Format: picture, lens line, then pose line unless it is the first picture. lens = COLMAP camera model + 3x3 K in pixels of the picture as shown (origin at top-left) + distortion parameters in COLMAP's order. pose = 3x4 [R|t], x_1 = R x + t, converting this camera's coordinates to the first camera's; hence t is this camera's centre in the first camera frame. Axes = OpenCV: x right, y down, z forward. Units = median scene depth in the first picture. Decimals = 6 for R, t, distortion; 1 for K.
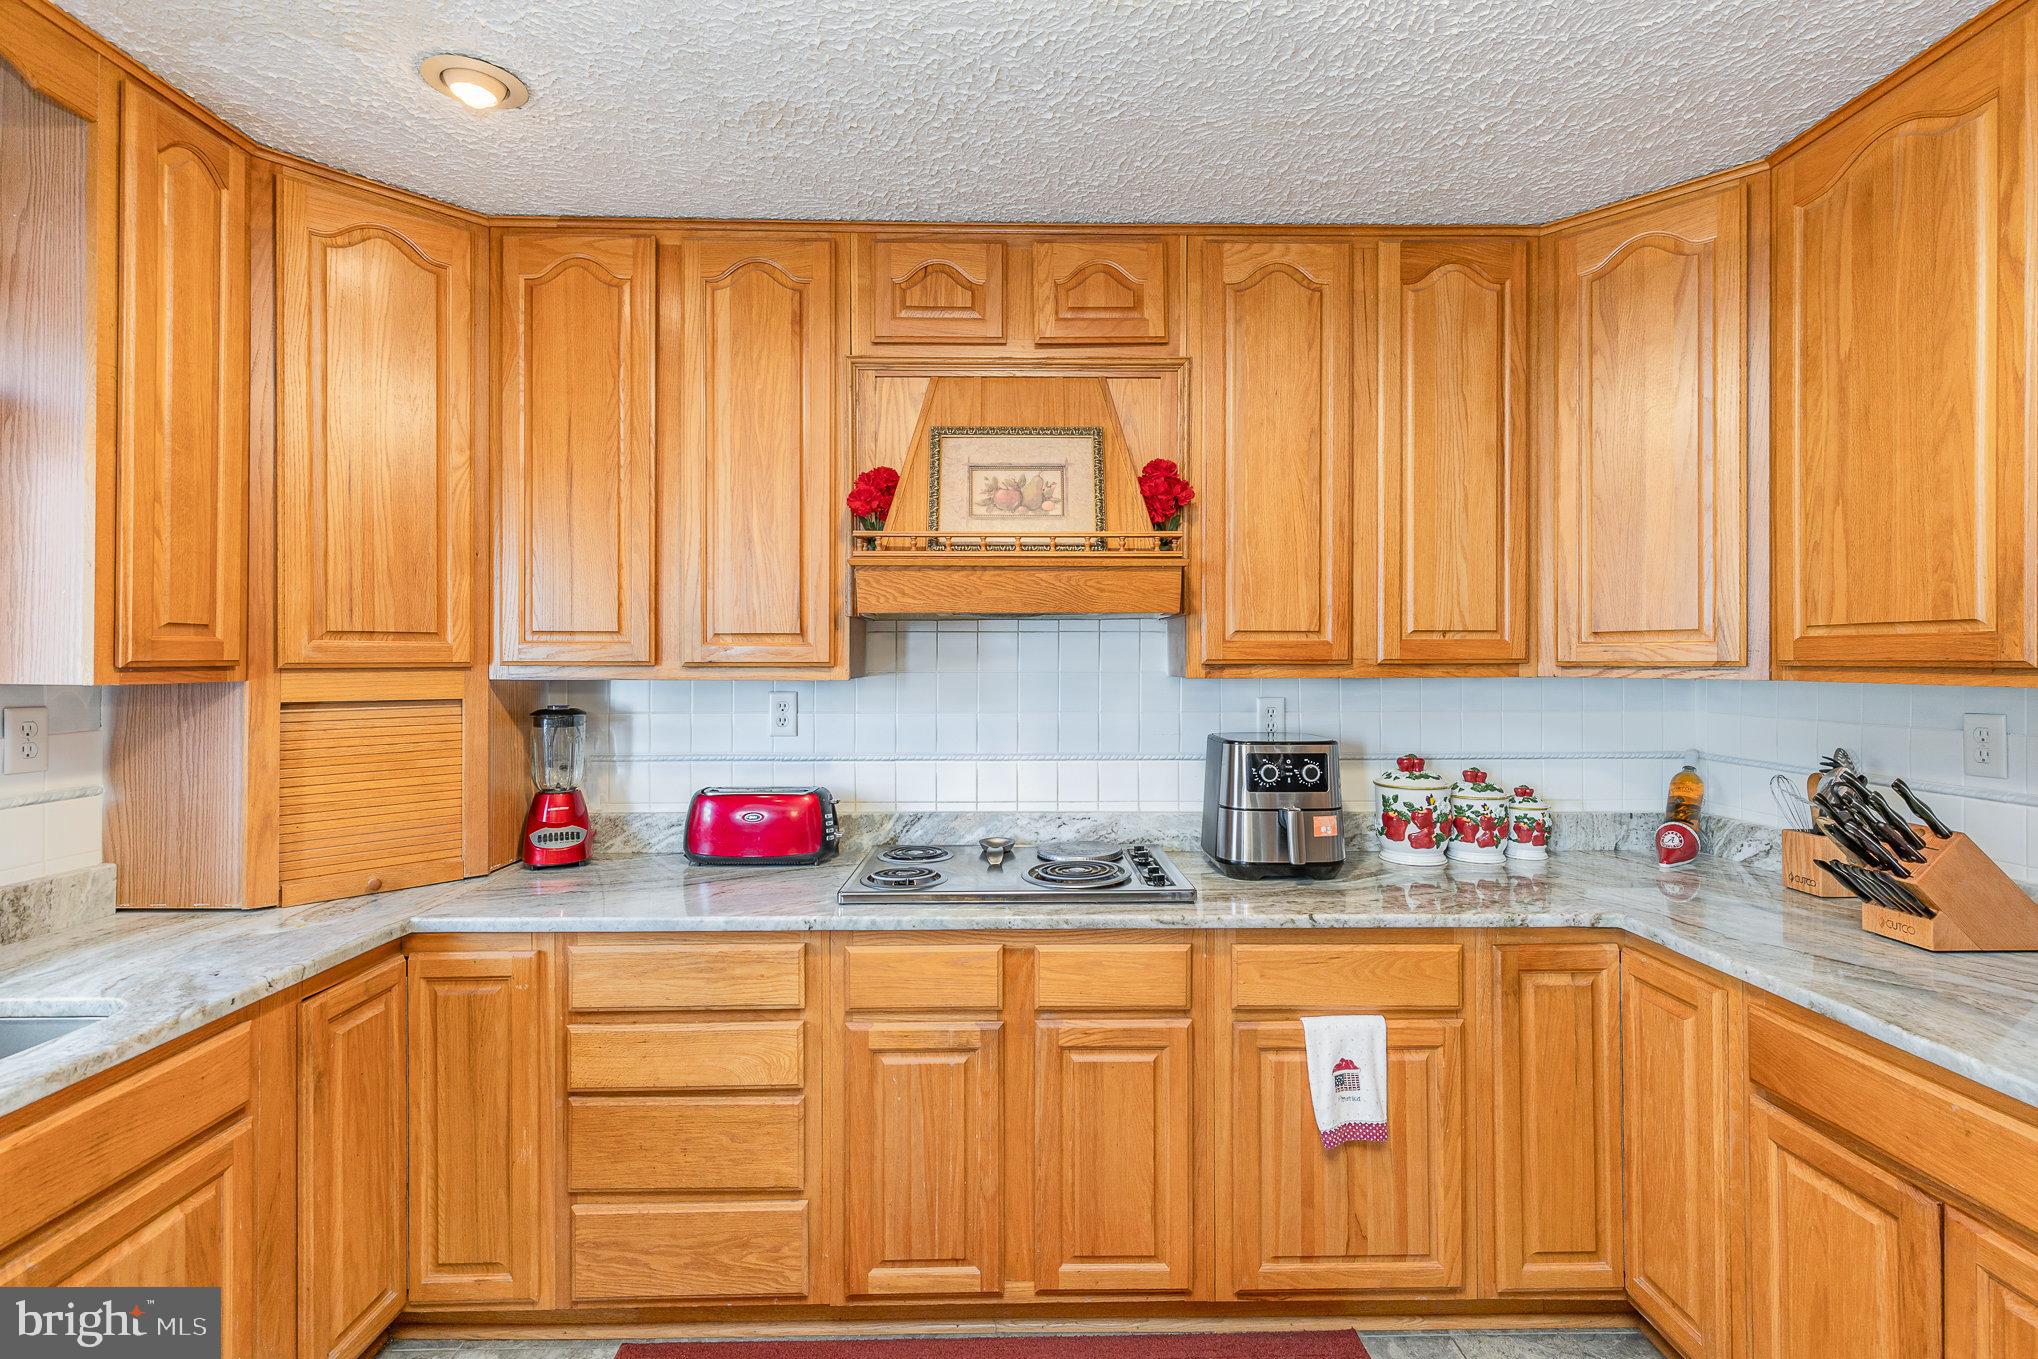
lens RADIAL K [[916.4, 0, 1021.3], [0, 916.4, 659.5], [0, 0, 1]] dist [0.007675, -0.000393]
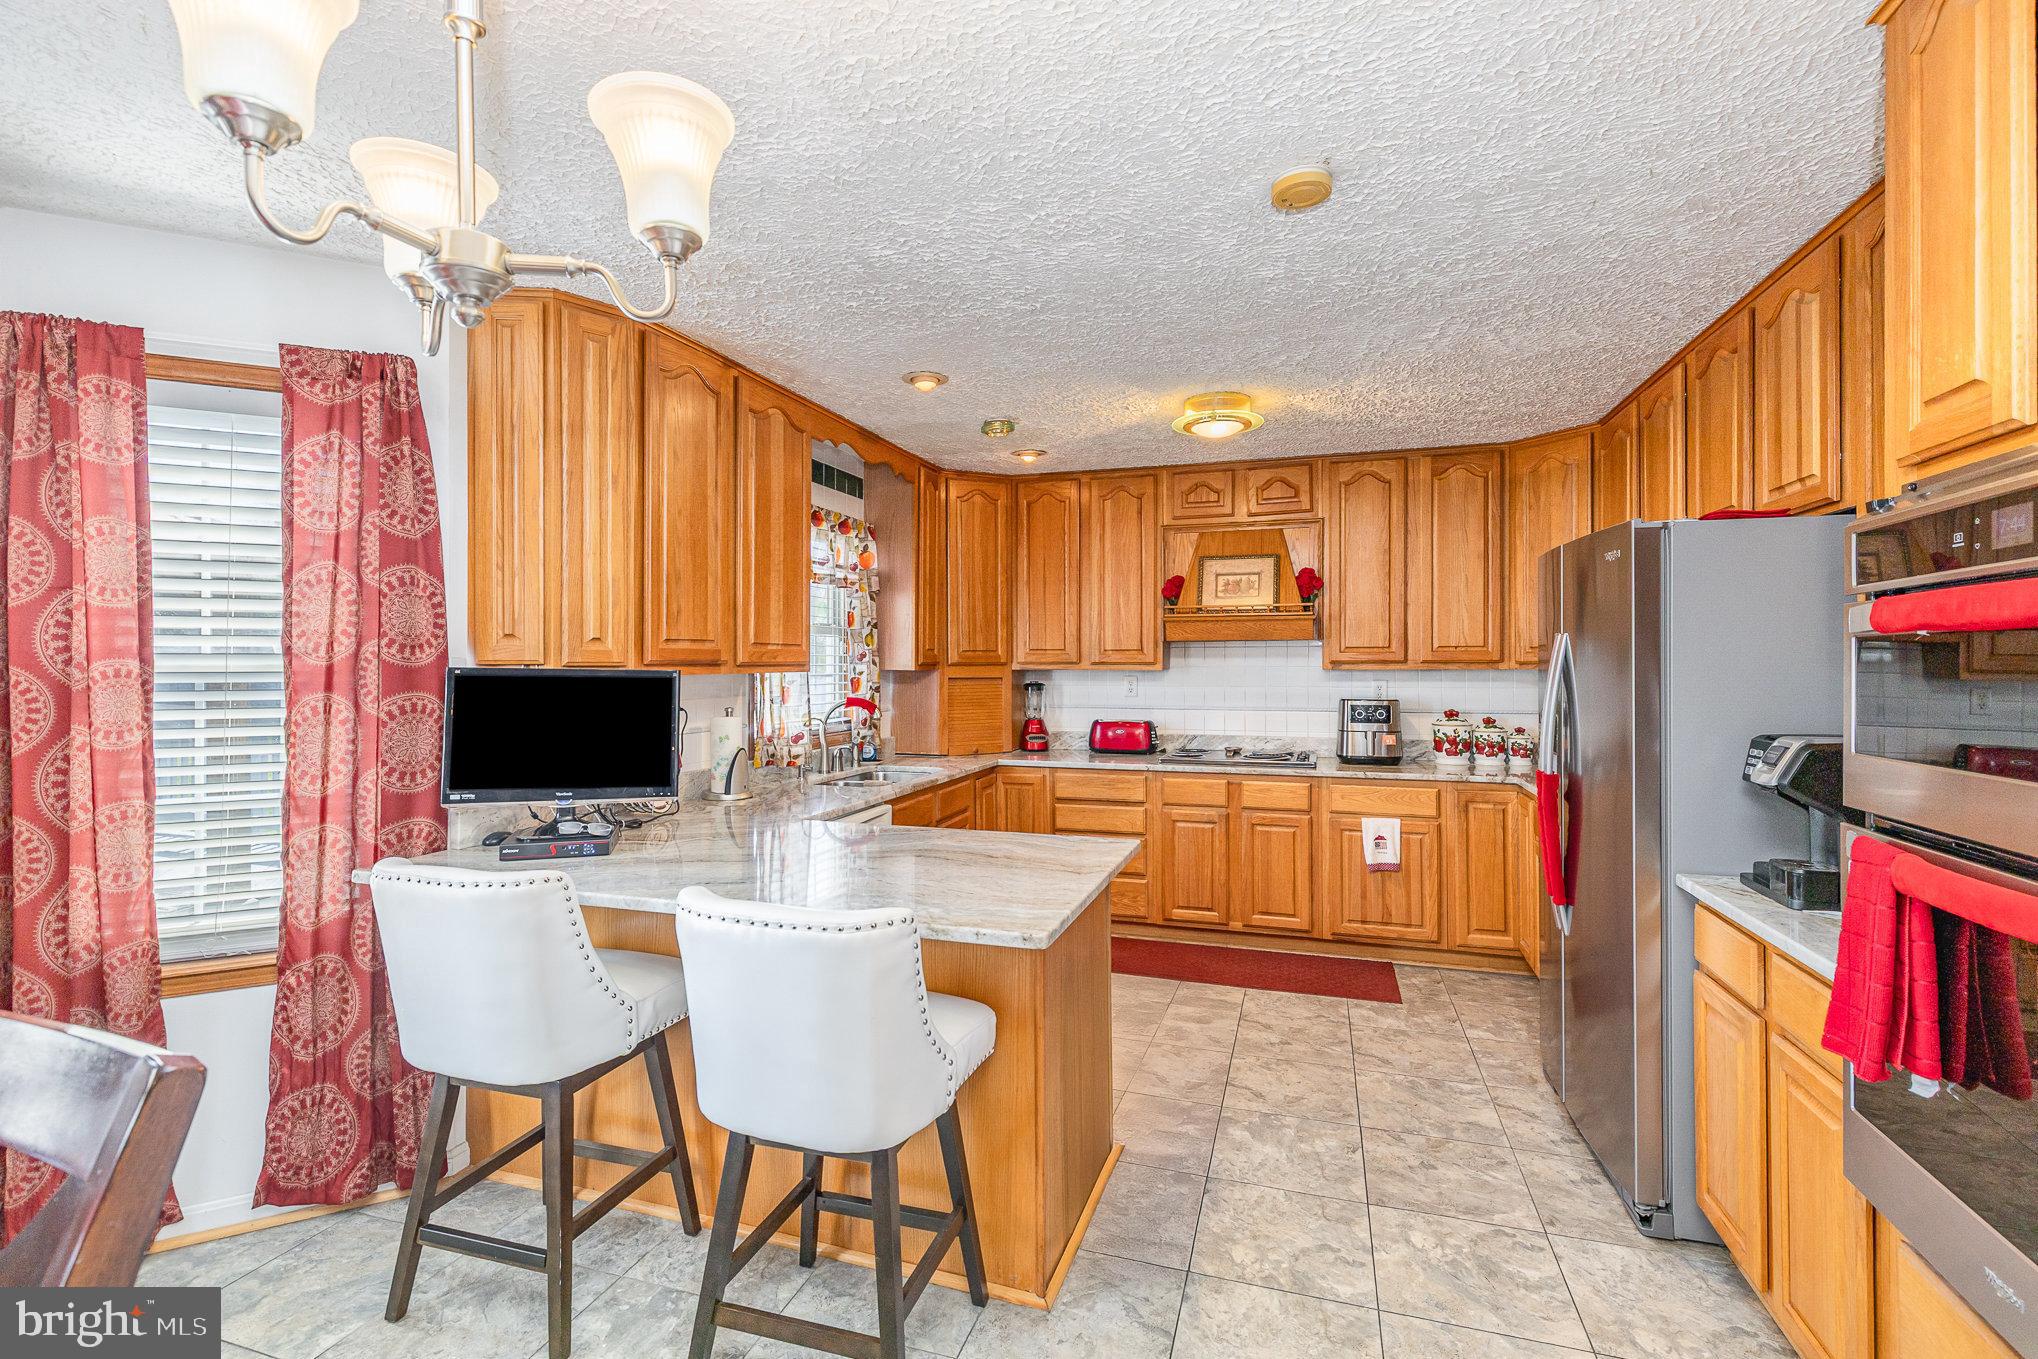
lens RADIAL K [[916.4, 0, 1021.3], [0, 916.4, 659.5], [0, 0, 1]] dist [0.007675, -0.000393]
pose [[0.947330, -0.002273, -0.320252, 0.205554], [0.002623, 0.999996, 0.000661, -0.006111], [0.320250, -0.001467, 0.947332, -1.252109]]
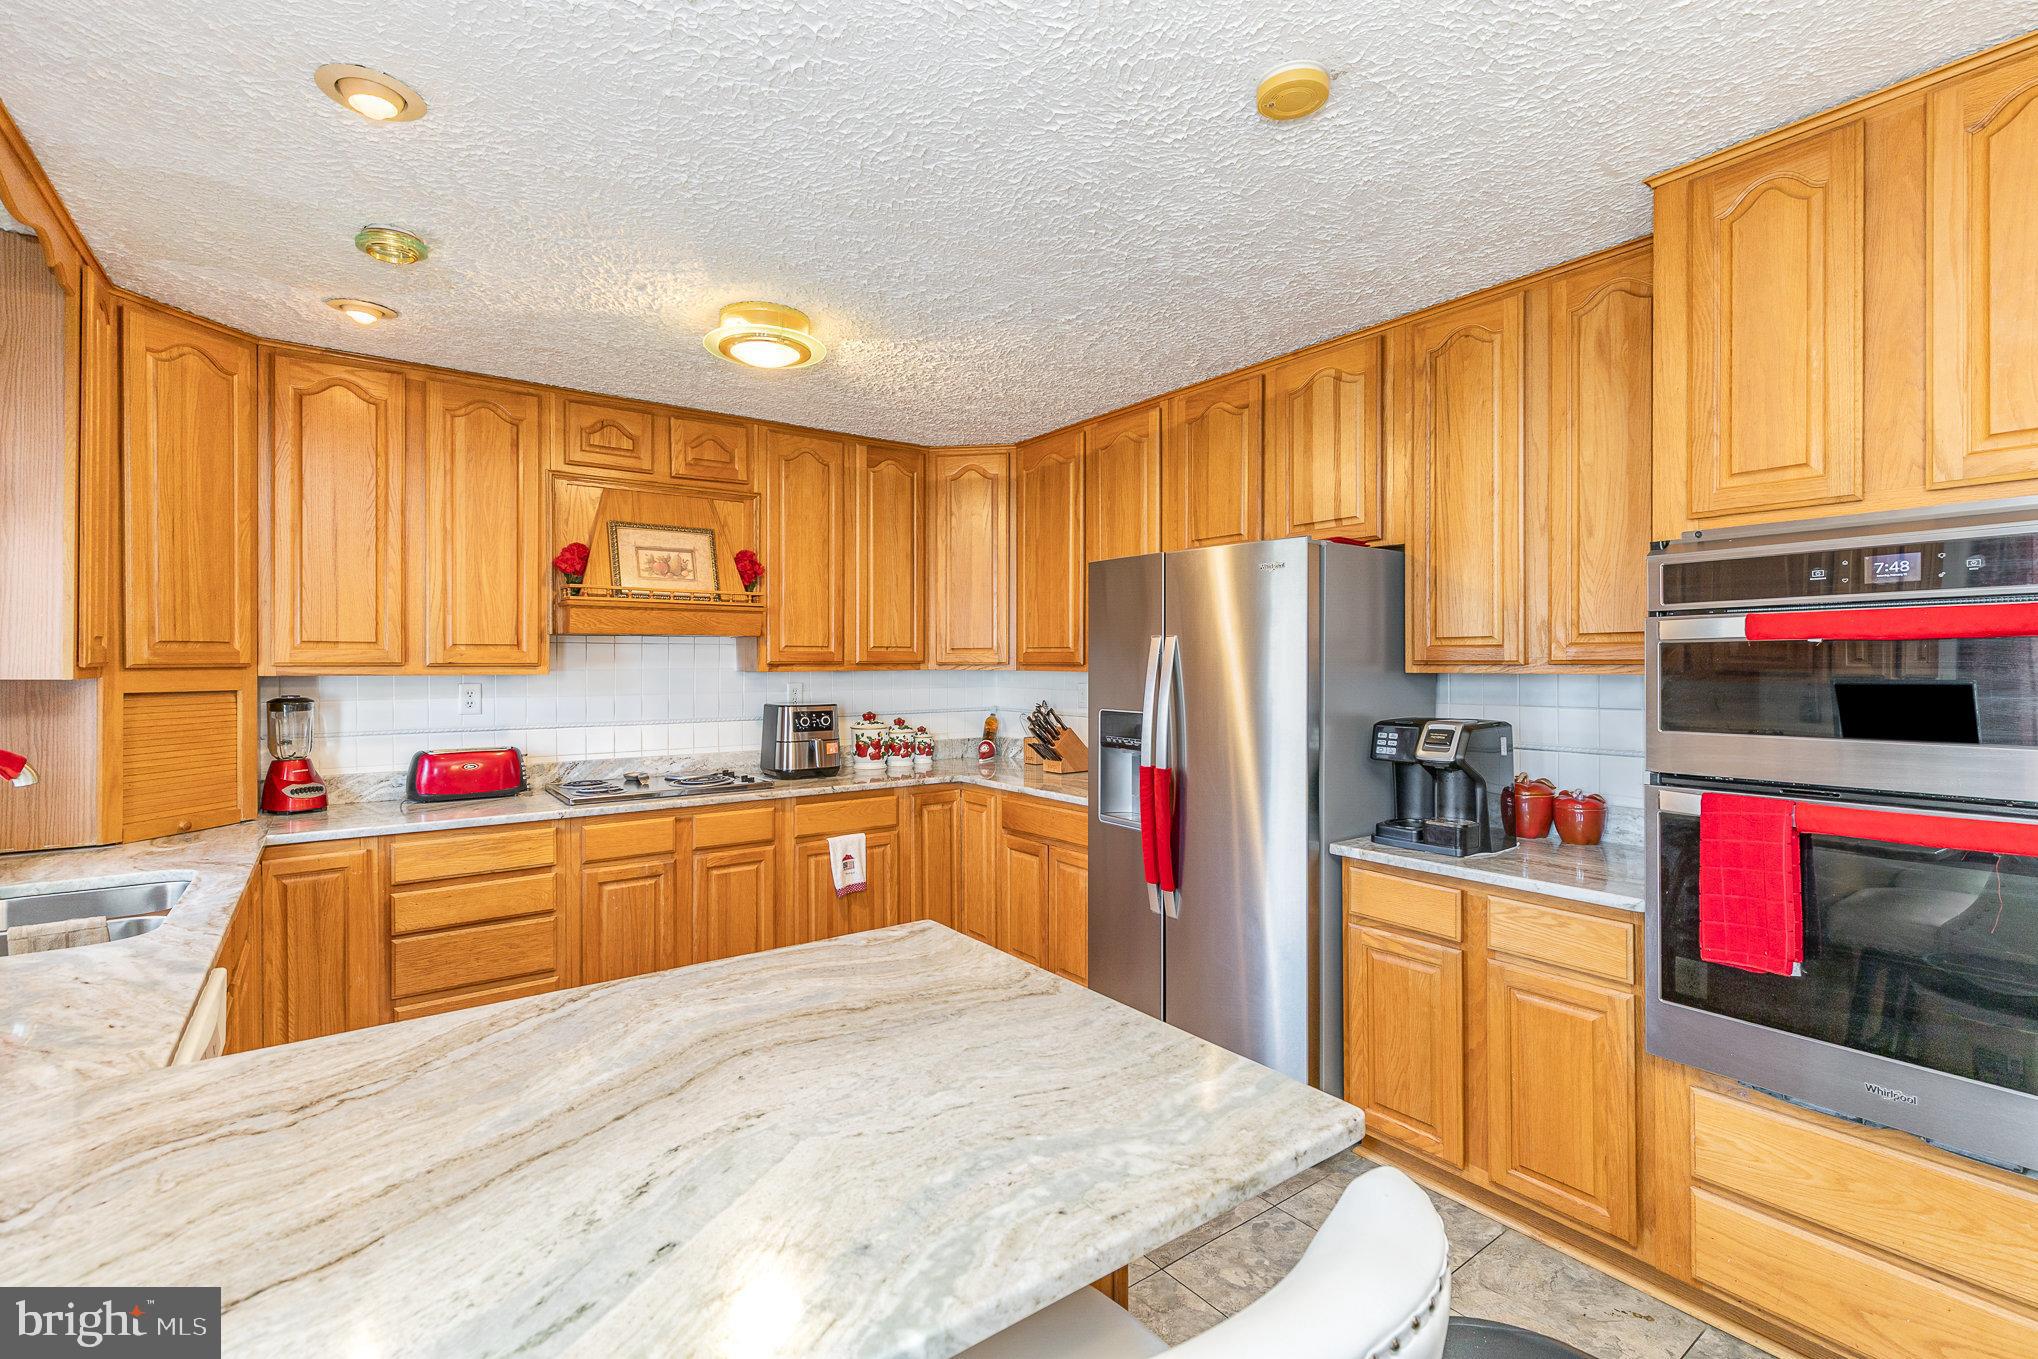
lens RADIAL K [[916.4, 0, 1021.3], [0, 916.4, 659.5], [0, 0, 1]] dist [0.007675, -0.000393]
pose [[0.813161, 0.000793, 0.582038, -0.457704], [-0.000689, 1.000000, -0.000400, -0.003081], [-0.582038, -0.000076, 0.813162, -0.779949]]
